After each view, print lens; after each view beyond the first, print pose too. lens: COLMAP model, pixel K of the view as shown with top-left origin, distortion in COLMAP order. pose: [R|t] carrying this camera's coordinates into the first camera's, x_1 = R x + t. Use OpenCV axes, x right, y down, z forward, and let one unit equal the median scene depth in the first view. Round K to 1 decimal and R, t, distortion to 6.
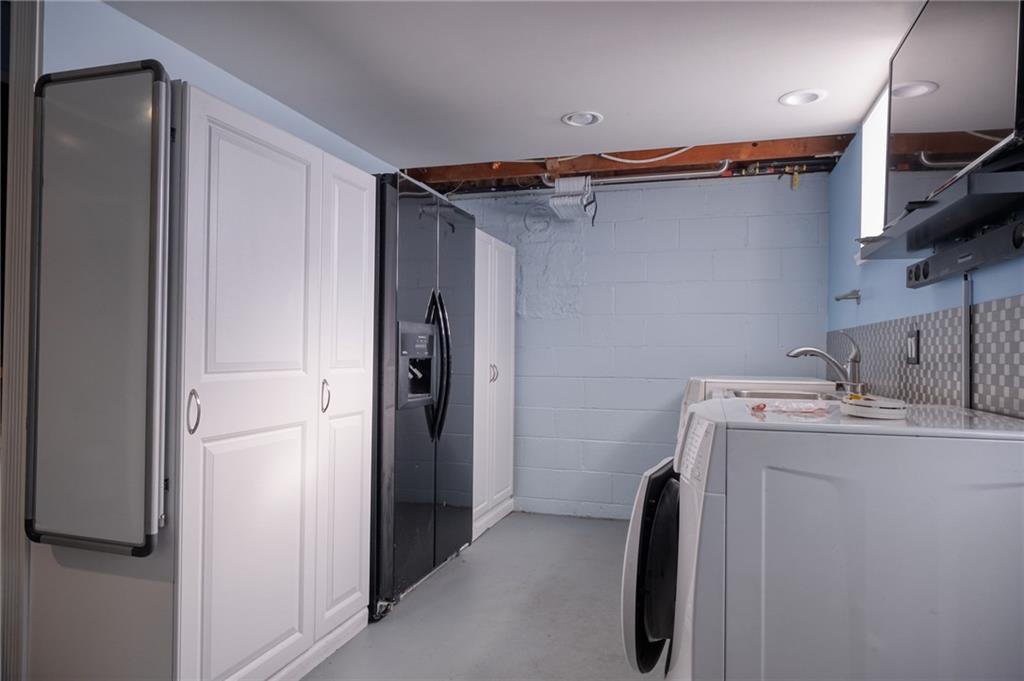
lens RADIAL K [[657.6, 0, 514.5], [0, 657.6, 343.2], [0, 0, 1]] dist [0.014293, 0.000299]
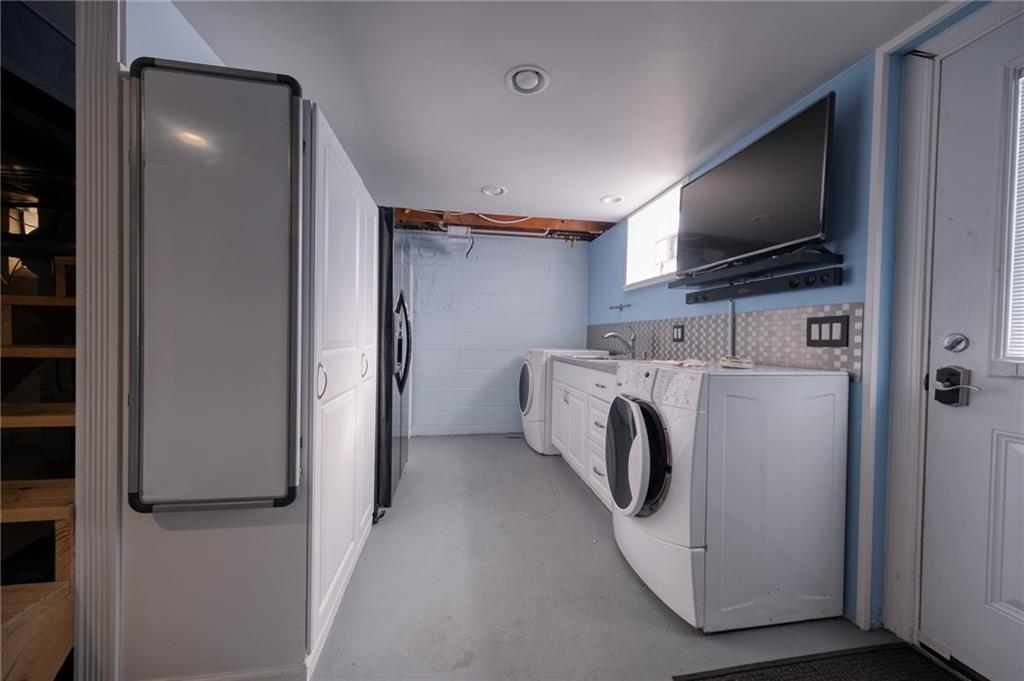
lens RADIAL K [[384.7, 0, 513.5], [0, 384.7, 342.8], [0, 0, 1]] dist [0.015167, -0.000084]
pose [[0.896097, -0.002887, 0.443849, -0.229754], [-0.011472, 0.999494, 0.029662, 0.003617], [-0.443710, -0.031672, 0.895610, 0.096877]]
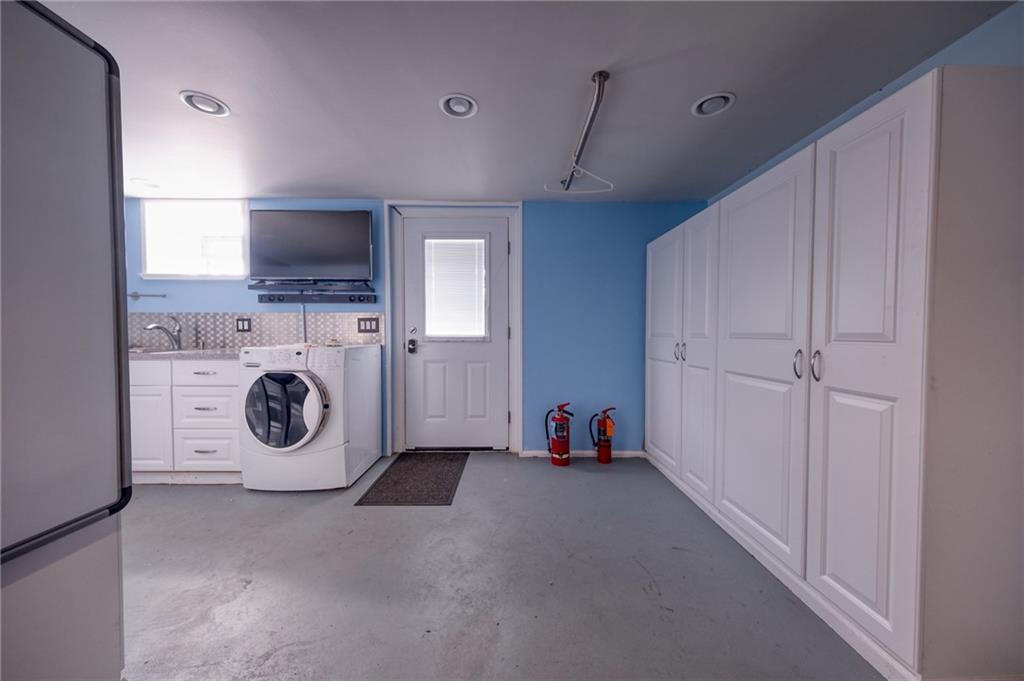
lens RADIAL K [[357.5, 0, 515.0], [0, 357.5, 342.8], [0, 0, 1]] dist [-0.000352, -0.000085]
pose [[-0.288191, -0.037973, 0.956820, -0.596782], [-0.014567, 0.999272, 0.035271, 0.006401], [-0.957462, -0.003774, -0.288535, 0.247847]]
